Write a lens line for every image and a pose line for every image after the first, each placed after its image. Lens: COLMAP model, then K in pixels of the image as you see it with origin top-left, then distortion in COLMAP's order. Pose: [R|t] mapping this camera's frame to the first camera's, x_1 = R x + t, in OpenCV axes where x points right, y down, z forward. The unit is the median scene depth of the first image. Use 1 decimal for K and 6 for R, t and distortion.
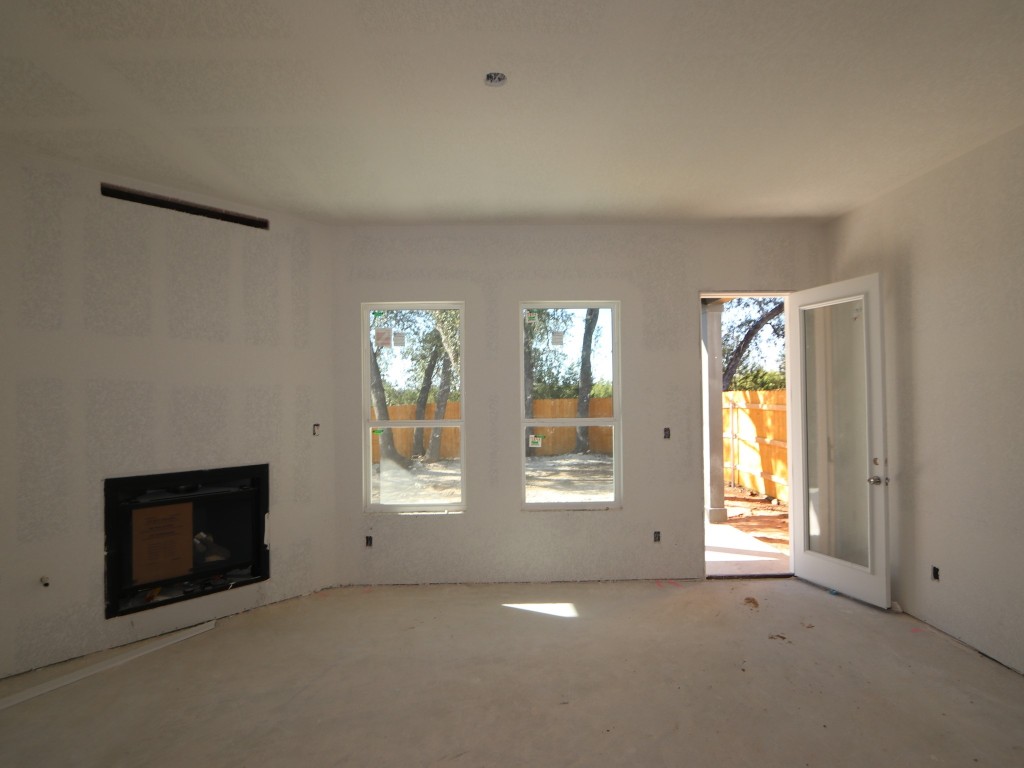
lens RADIAL K [[537.5, 0, 503.3], [0, 537.5, 387.9], [0, 0, 1]] dist [-0.005327, 0.001402]
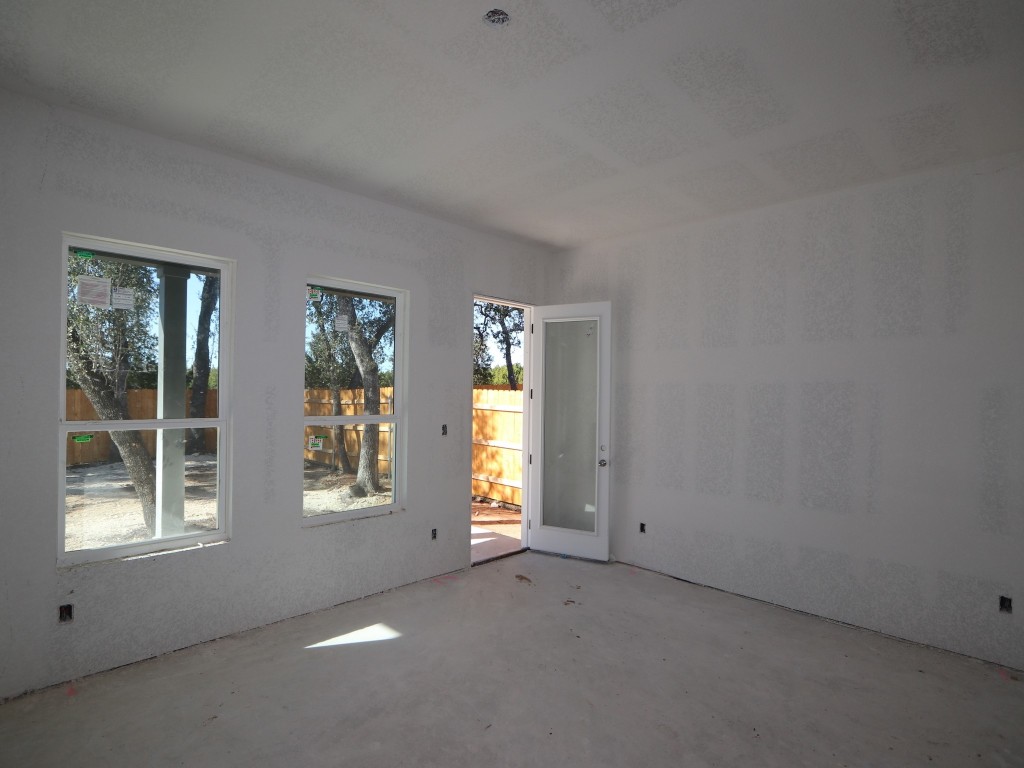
lens RADIAL K [[537.5, 0, 503.3], [0, 537.5, 387.9], [0, 0, 1]] dist [-0.005327, 0.001402]
pose [[0.730018, 0.027866, 0.682860, -0.339898], [-0.036595, 0.999329, -0.001658, 0.004574], [-0.682447, -0.023780, 0.730548, 0.215342]]
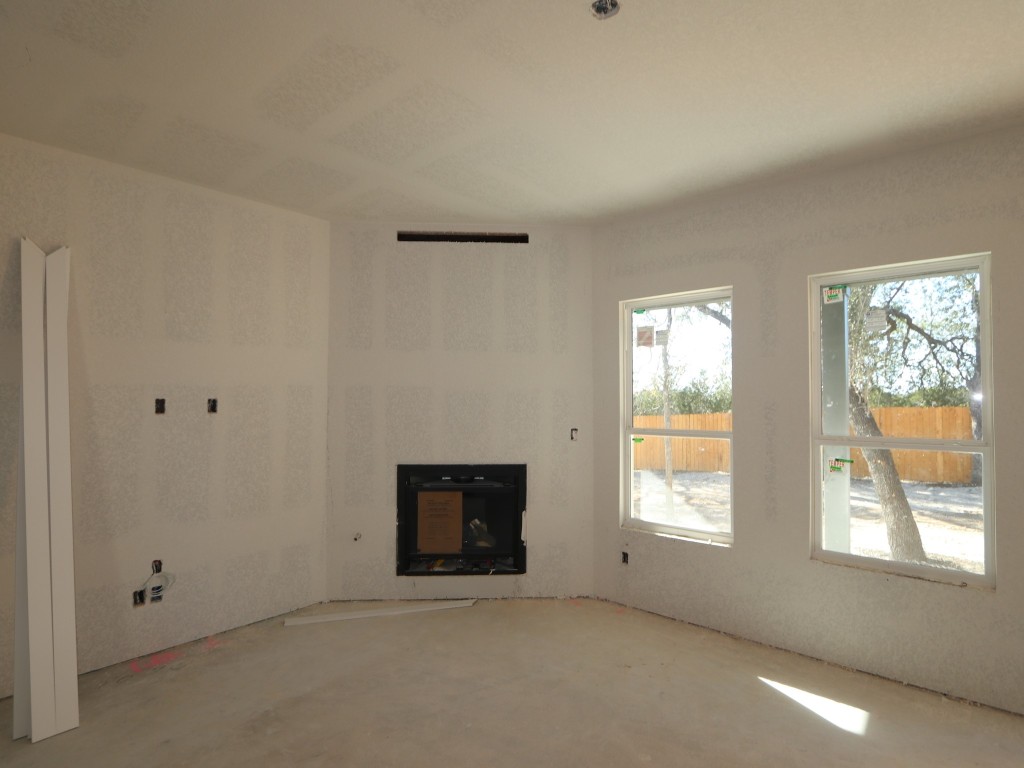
lens RADIAL K [[537.5, 0, 503.3], [0, 537.5, 387.9], [0, 0, 1]] dist [-0.005327, 0.001402]
pose [[0.738182, -0.003841, -0.674590, 0.242065], [0.001230, 0.999990, -0.004347, -0.004228], [0.674600, 0.002379, 0.738180, 0.188773]]
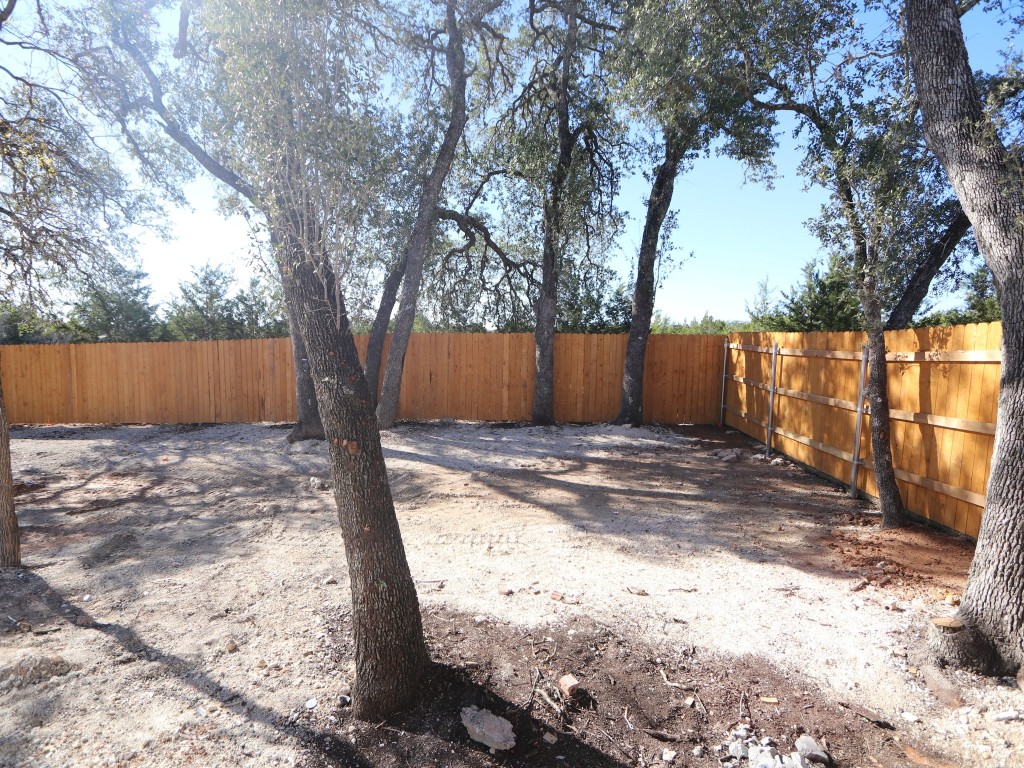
lens RADIAL K [[537.5, 0, 503.3], [0, 537.5, 387.9], [0, 0, 1]] dist [-0.005327, 0.001402]
pose [[0.995578, 0.043102, -0.083461, 0.221030], [-0.033694, 0.993246, 0.111025, 0.075761], [0.087683, -0.107721, 0.990307, 1.633132]]
